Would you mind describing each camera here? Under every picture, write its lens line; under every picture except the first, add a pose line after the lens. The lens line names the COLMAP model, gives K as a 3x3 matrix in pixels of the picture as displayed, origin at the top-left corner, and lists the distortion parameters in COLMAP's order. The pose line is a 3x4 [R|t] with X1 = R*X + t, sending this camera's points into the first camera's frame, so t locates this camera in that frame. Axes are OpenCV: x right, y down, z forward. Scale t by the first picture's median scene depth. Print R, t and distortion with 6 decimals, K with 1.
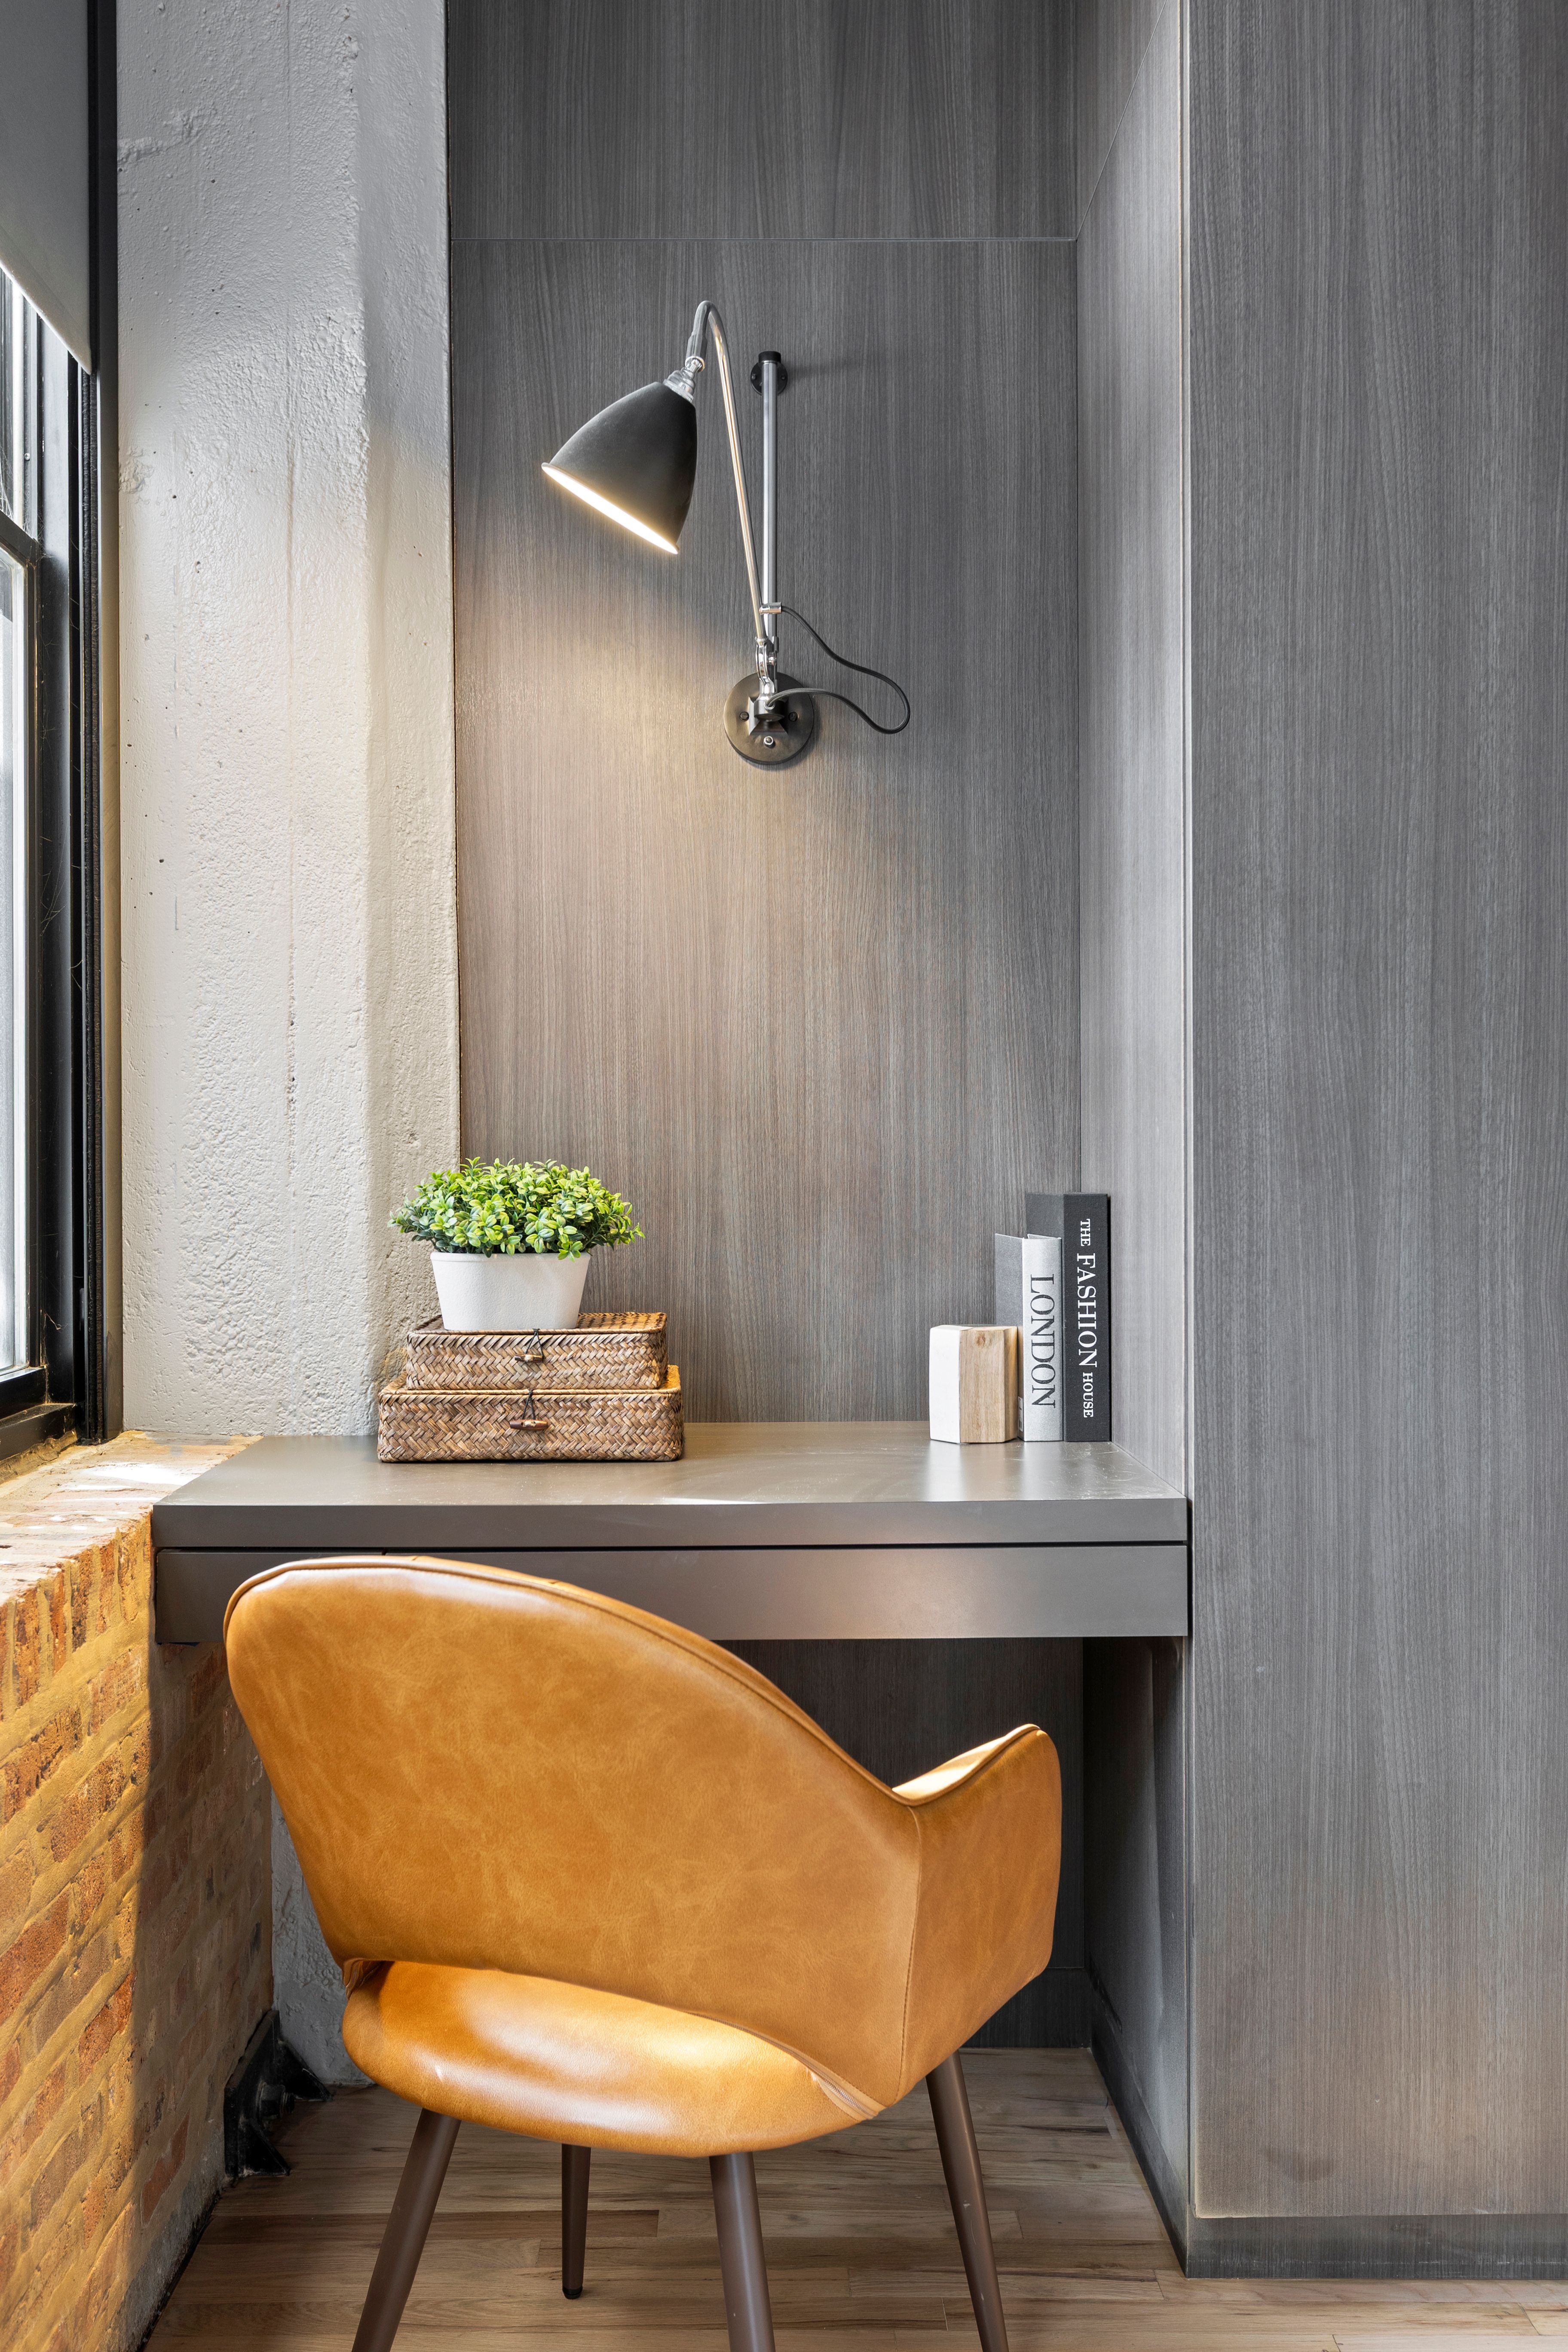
lens RADIAL K [[2044.4, 0, 771.8], [0, 2044.4, 1176.2], [0, 0, 1]] dist [-0.020134, -0.010809]
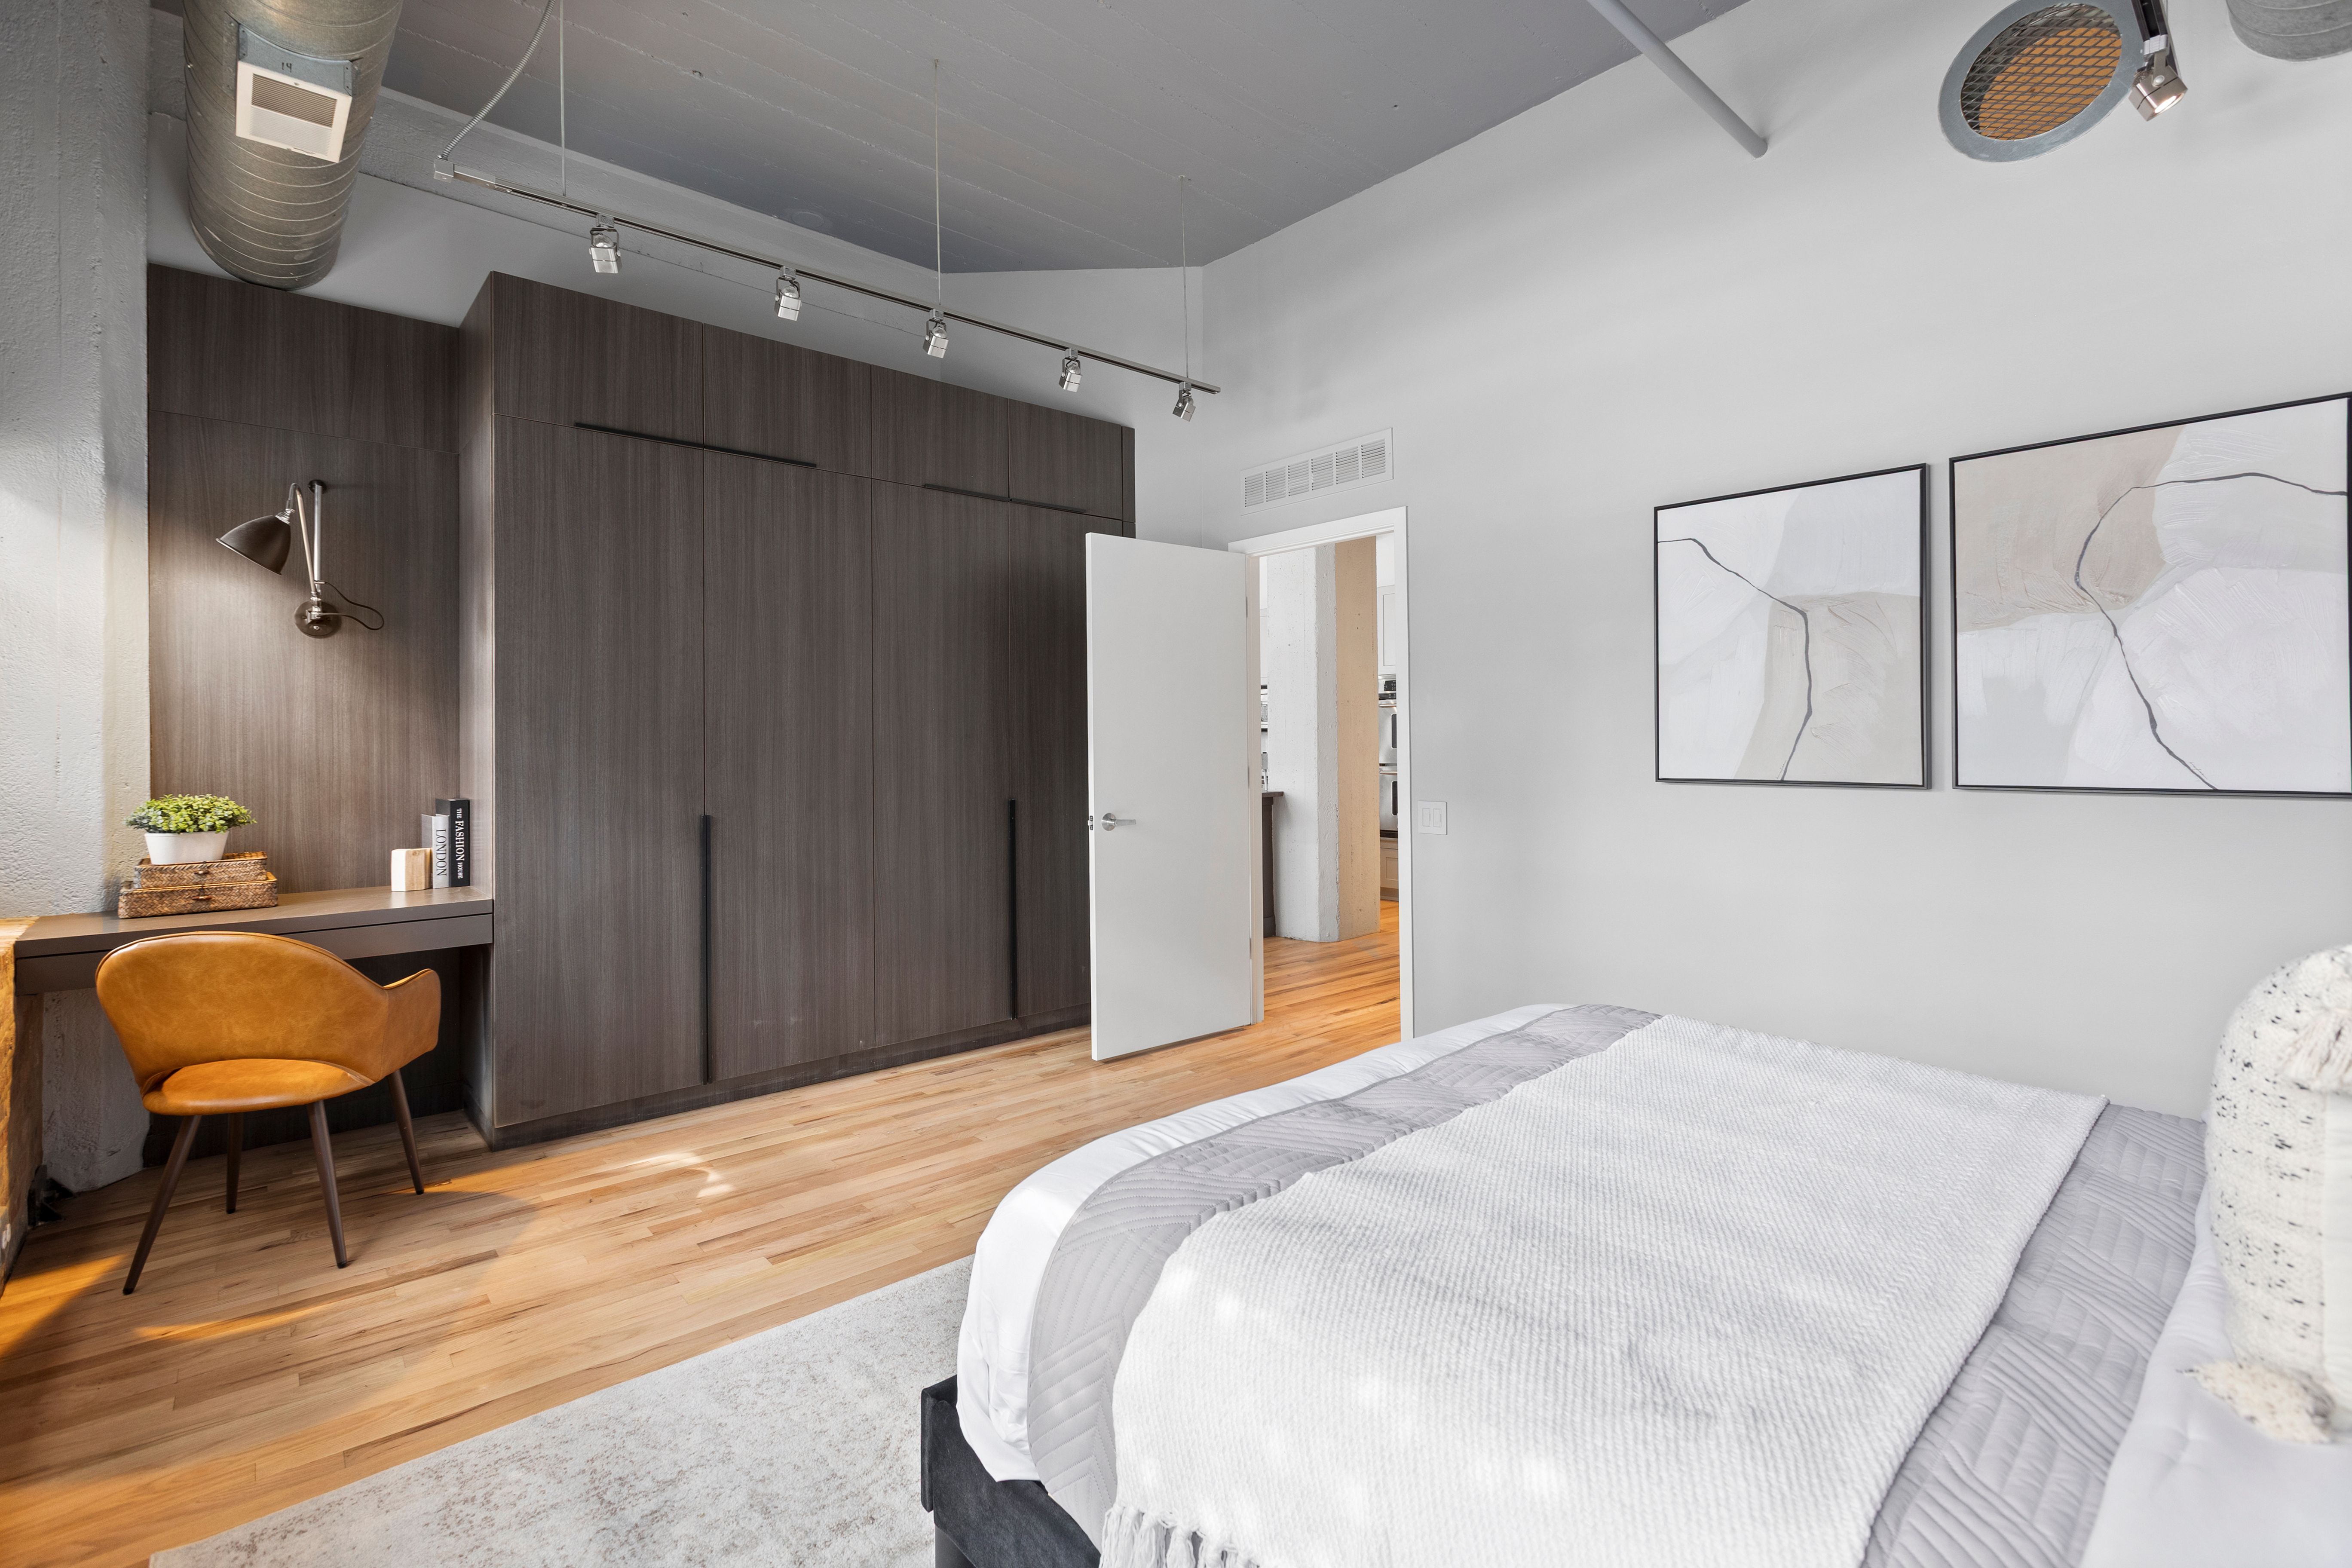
lens RADIAL K [[1076.1, 0, 1156.9], [0, 1076.1, 731.3], [0, 0, 1]] dist [0.009168, -0.003724]
pose [[0.769145, 0.004506, 0.639059, -0.061203], [0.006993, 0.999856, -0.015466, -0.057137], [-0.639037, 0.016365, 0.769002, -0.786185]]
